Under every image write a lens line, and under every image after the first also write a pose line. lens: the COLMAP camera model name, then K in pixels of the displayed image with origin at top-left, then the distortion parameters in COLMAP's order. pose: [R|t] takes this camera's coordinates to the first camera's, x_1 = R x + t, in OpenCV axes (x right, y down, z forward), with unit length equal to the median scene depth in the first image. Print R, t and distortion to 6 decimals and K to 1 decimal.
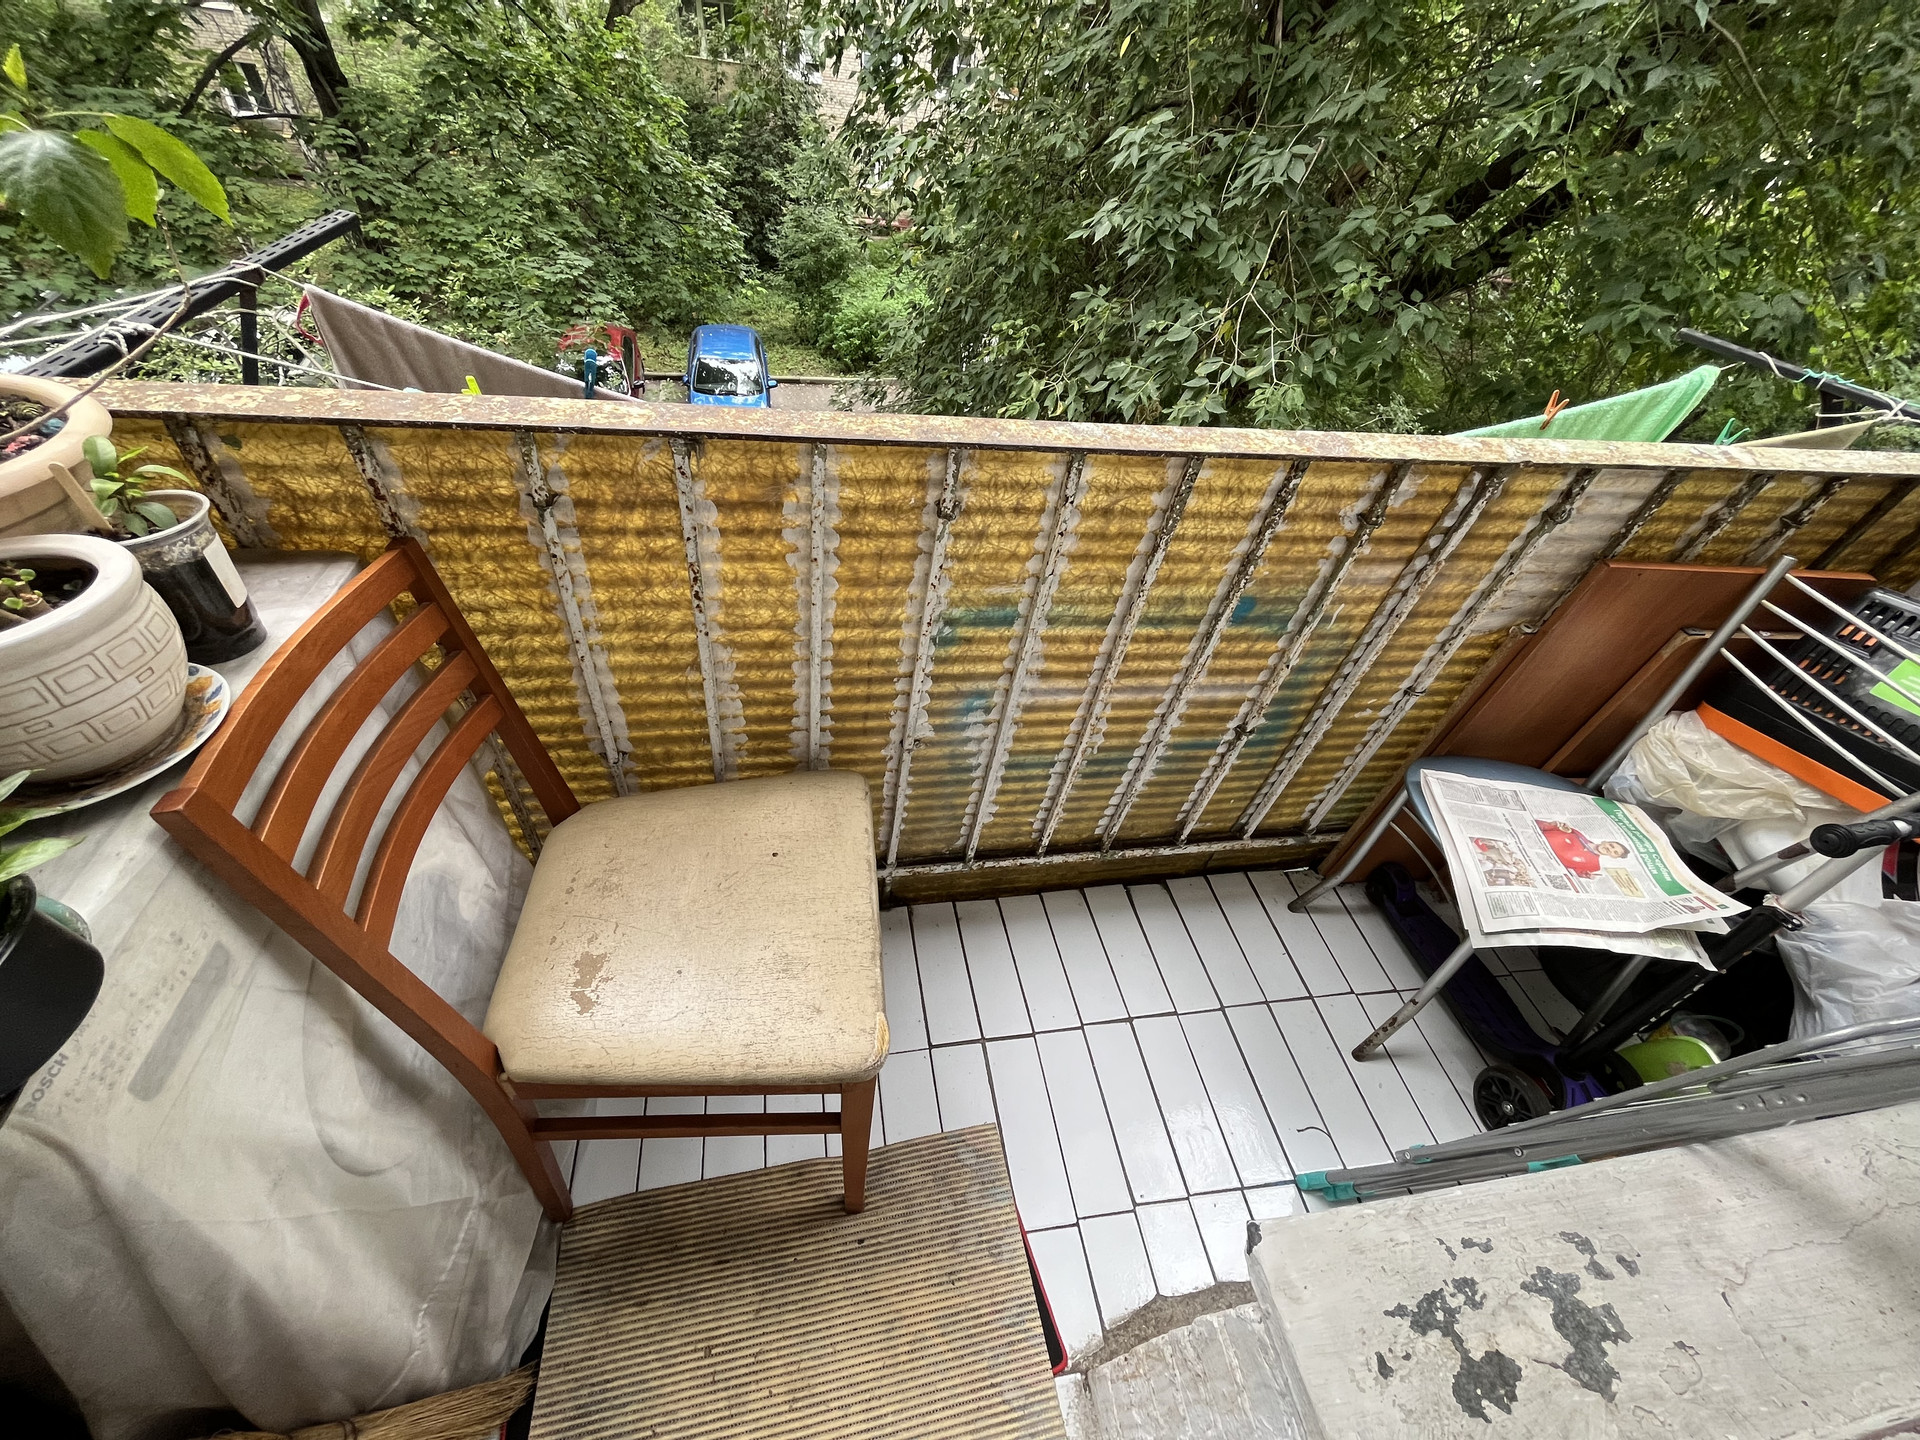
lens RADIAL K [[774.6, 0, 957.1], [0, 774.6, 718.2], [0, 0, 1]] dist [-0.004935, 0.000763]
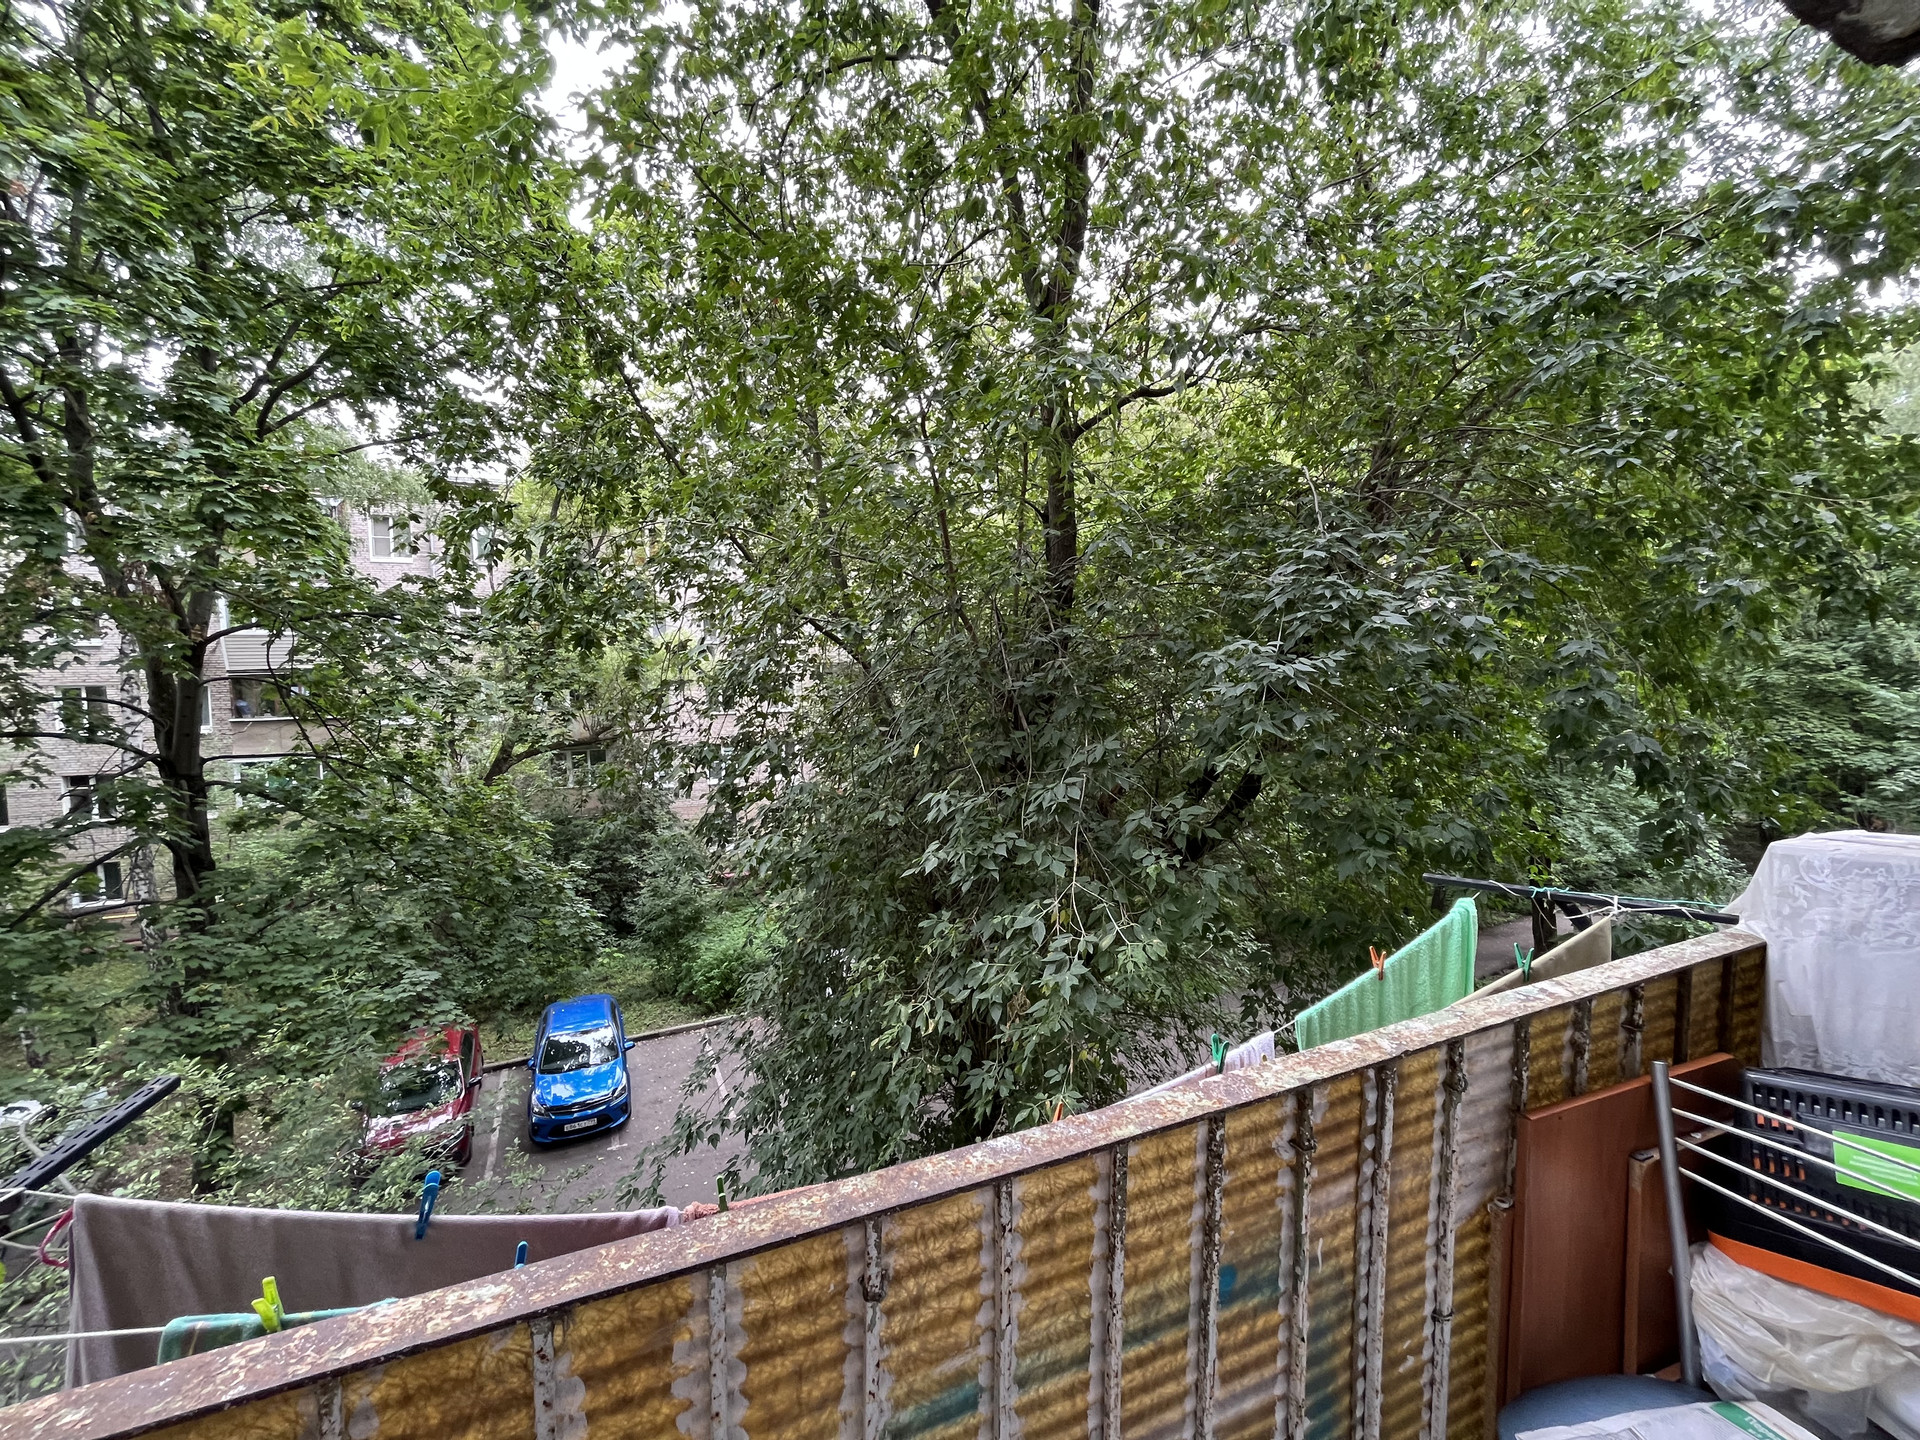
lens RADIAL K [[772.7, 0, 956.7], [0, 772.7, 720.7], [0, 0, 1]] dist [0.003157, -0.002895]
pose [[0.963183, -0.150101, 0.223041, -0.017687], [0.260516, 0.726014, -0.636424, -0.127789], [-0.066403, 0.671099, 0.738388, -0.037391]]
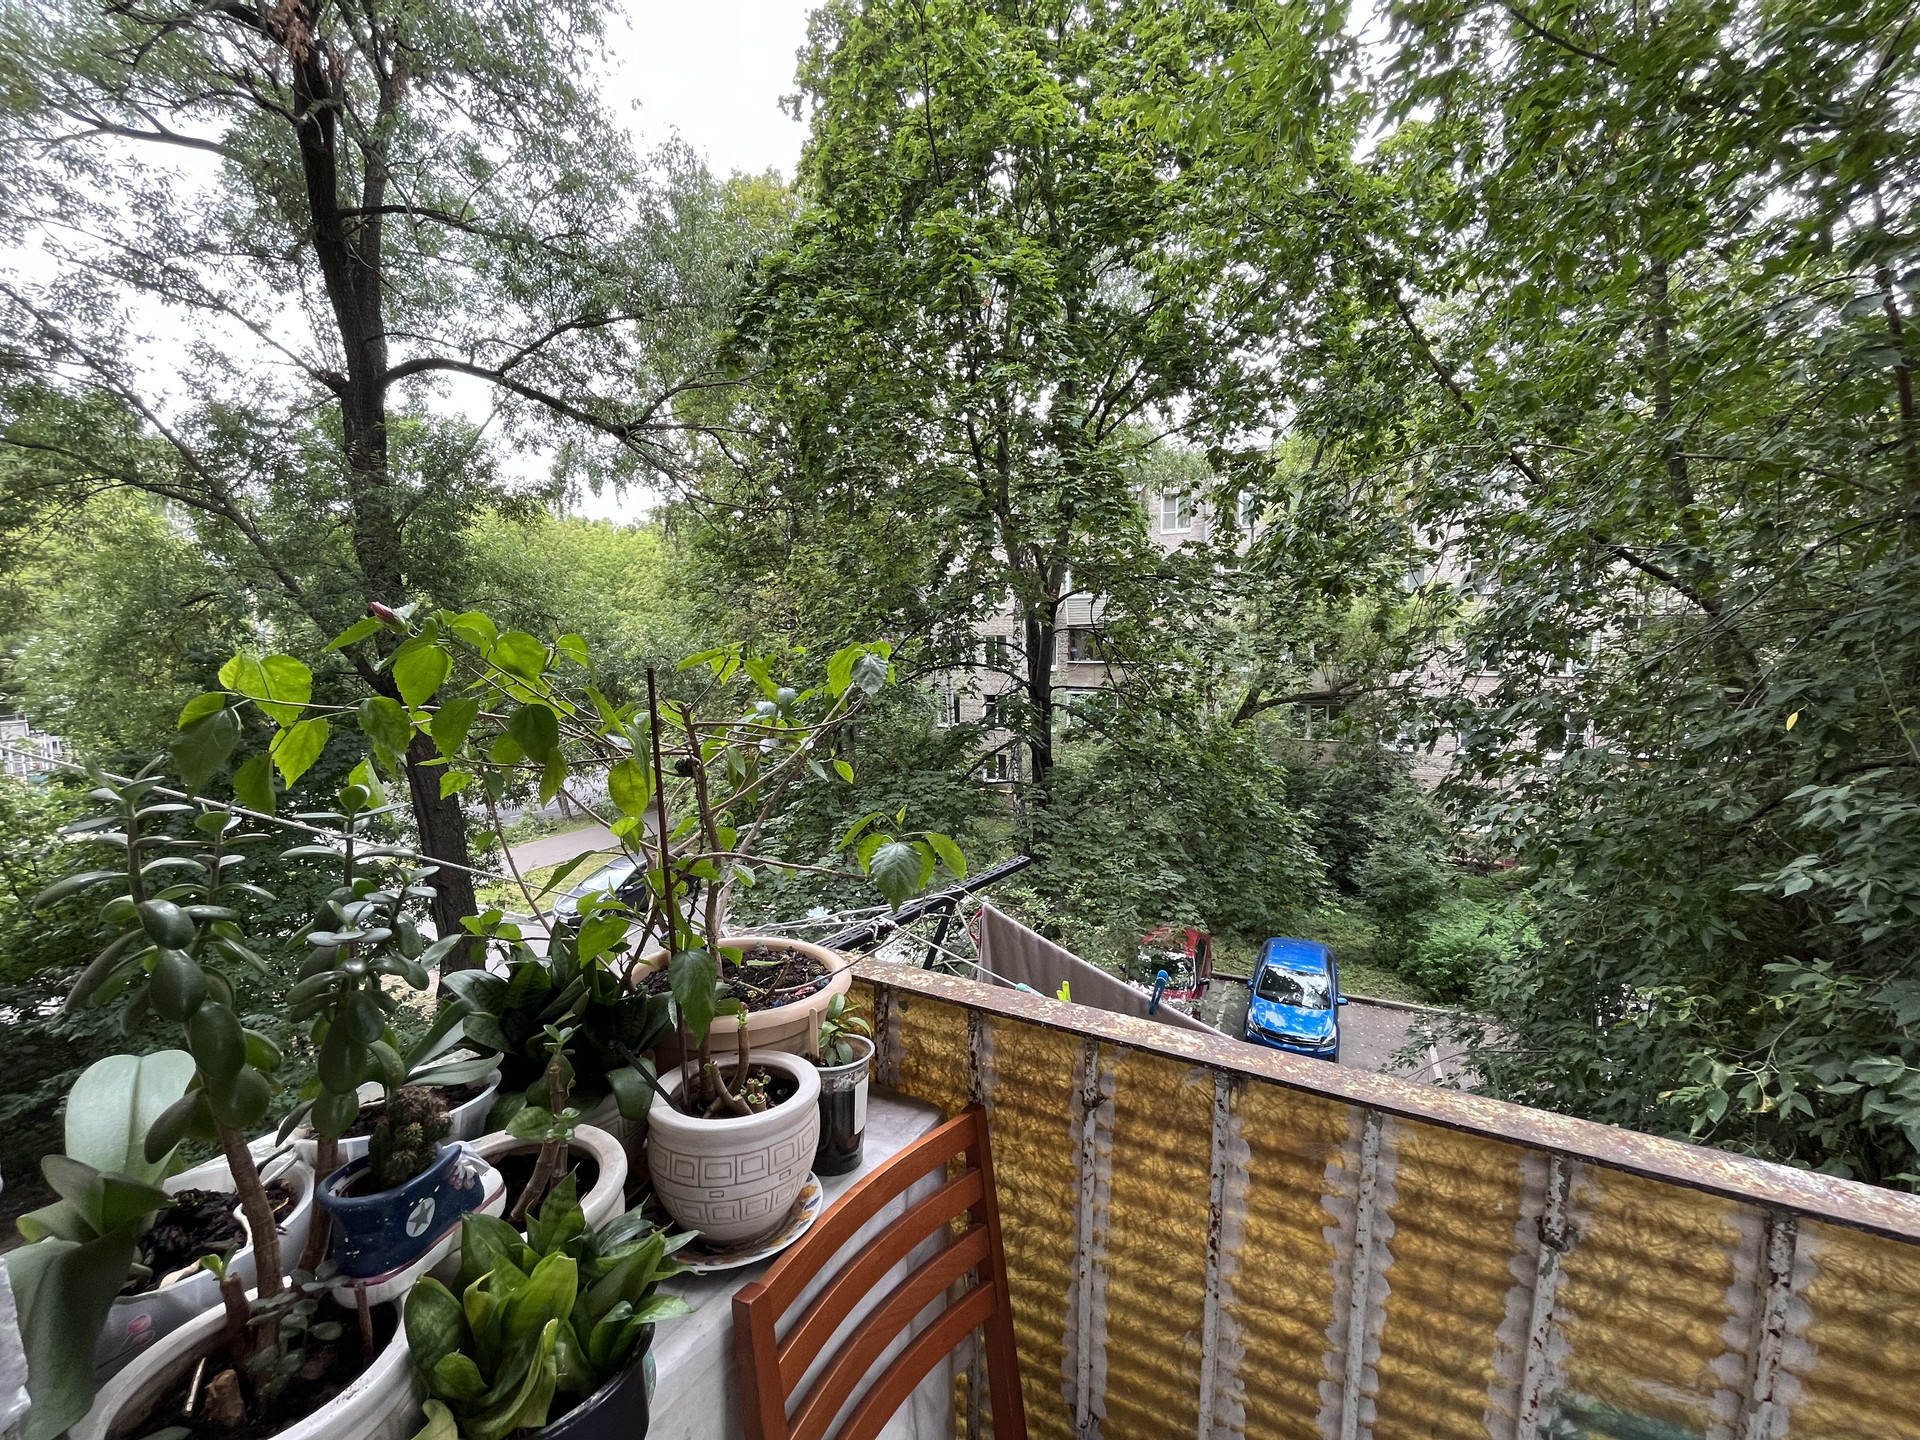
lens RADIAL K [[774.6, 0, 957.1], [0, 774.6, 718.2], [0, 0, 1]] dist [-0.004935, 0.000763]
pose [[0.782792, -0.064057, -0.618977, 0.024238], [-0.369090, 0.753042, -0.544702, -0.014938], [0.501008, 0.654847, 0.565832, -0.056069]]
